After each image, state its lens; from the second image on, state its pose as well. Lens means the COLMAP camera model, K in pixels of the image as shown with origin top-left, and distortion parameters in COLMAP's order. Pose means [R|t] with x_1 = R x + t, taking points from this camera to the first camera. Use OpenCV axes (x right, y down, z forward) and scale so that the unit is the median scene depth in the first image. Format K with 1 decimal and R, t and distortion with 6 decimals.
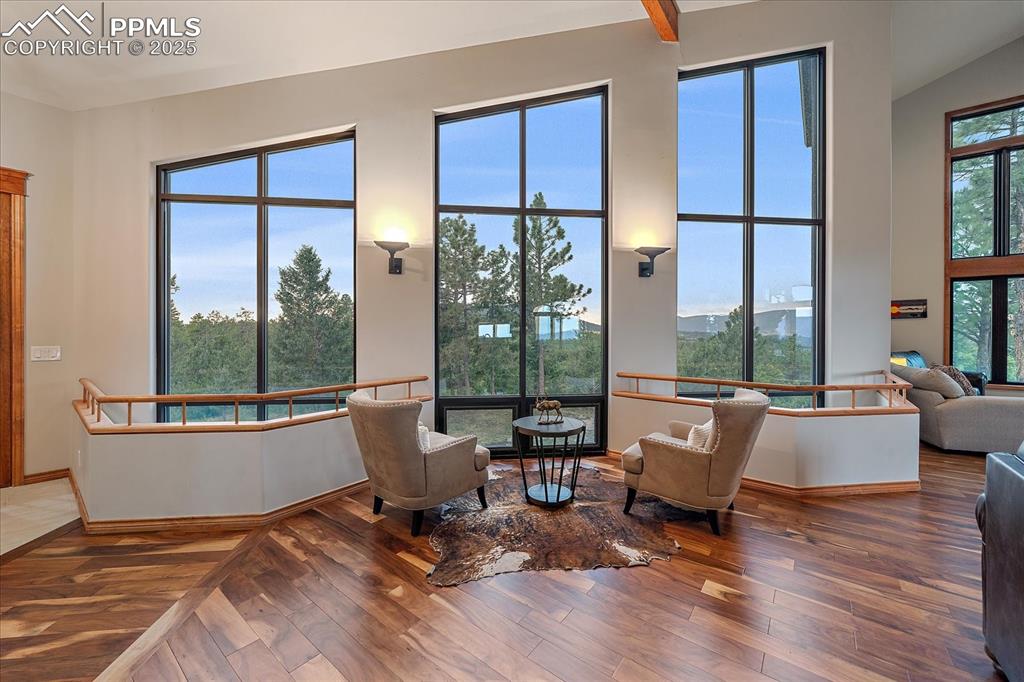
lens RADIAL K [[393.7, 0, 507.1], [0, 393.7, 336.1], [0, 0, 1]] dist [-0.006635, -0.000570]
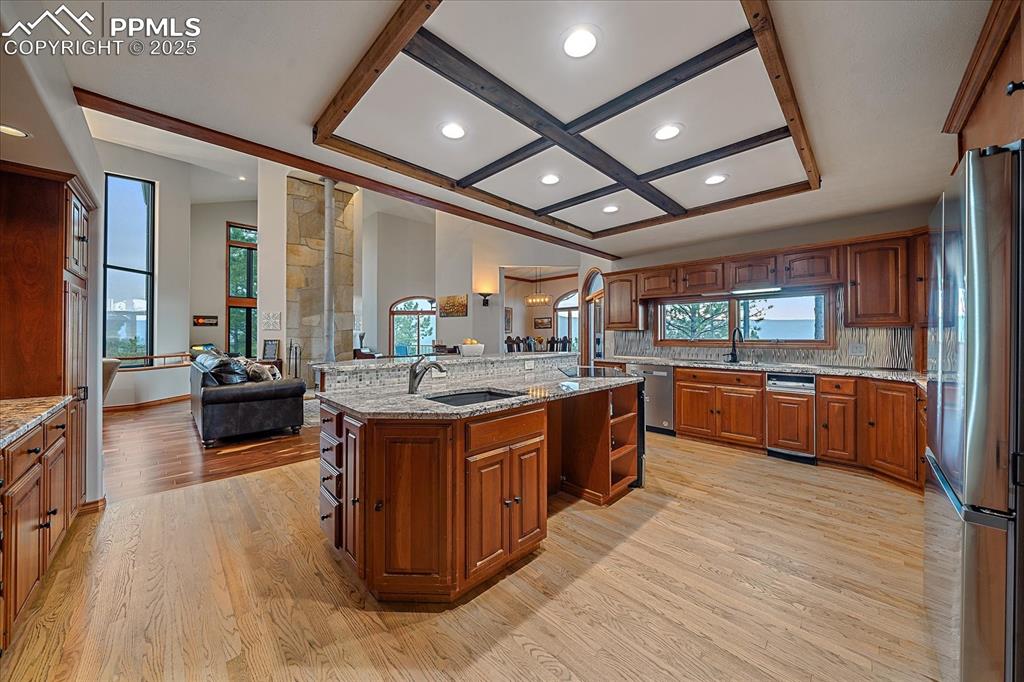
lens RADIAL K [[355.2, 0, 515.1], [0, 355.2, 336.6], [0, 0, 1]] dist [-0.007743, 0.000040]
pose [[0.107009, 0.004608, 0.994247, -1.008564], [0.009366, 0.999940, -0.005643, 0.060770], [-0.994214, 0.009916, 0.106960, -1.329317]]
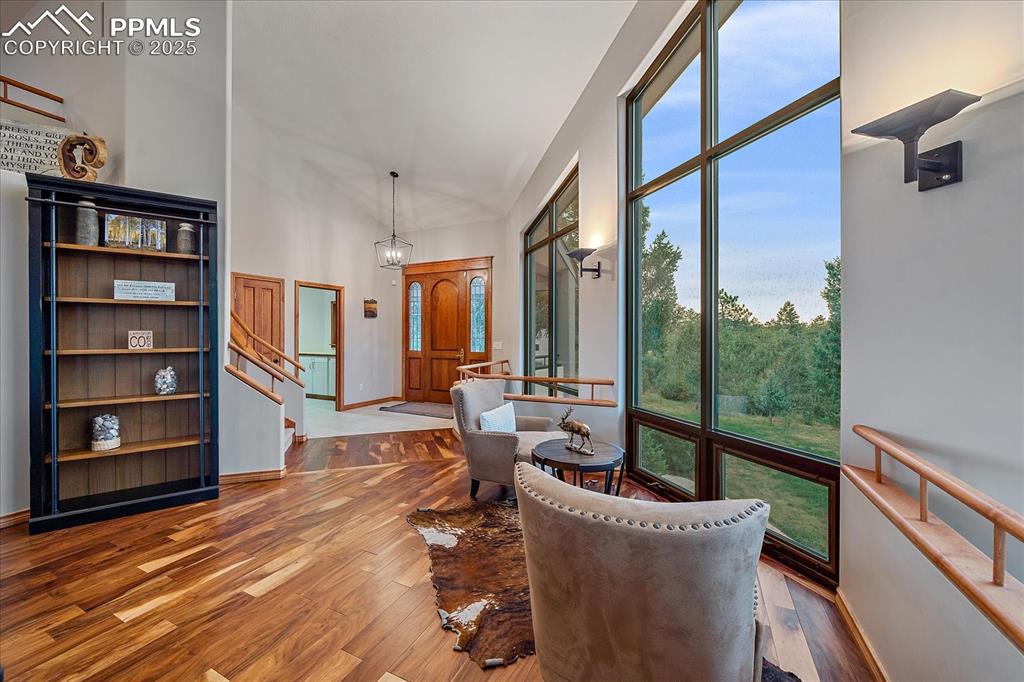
lens RADIAL K [[393.7, 0, 505.7], [0, 393.7, 339.0], [0, 0, 1]] dist [-0.006635, -0.000570]
pose [[0.213607, 0.010008, -0.976868, 0.848910], [-0.009063, 0.999925, 0.008262, -0.005718], [0.976878, 0.007088, 0.213682, 0.698700]]
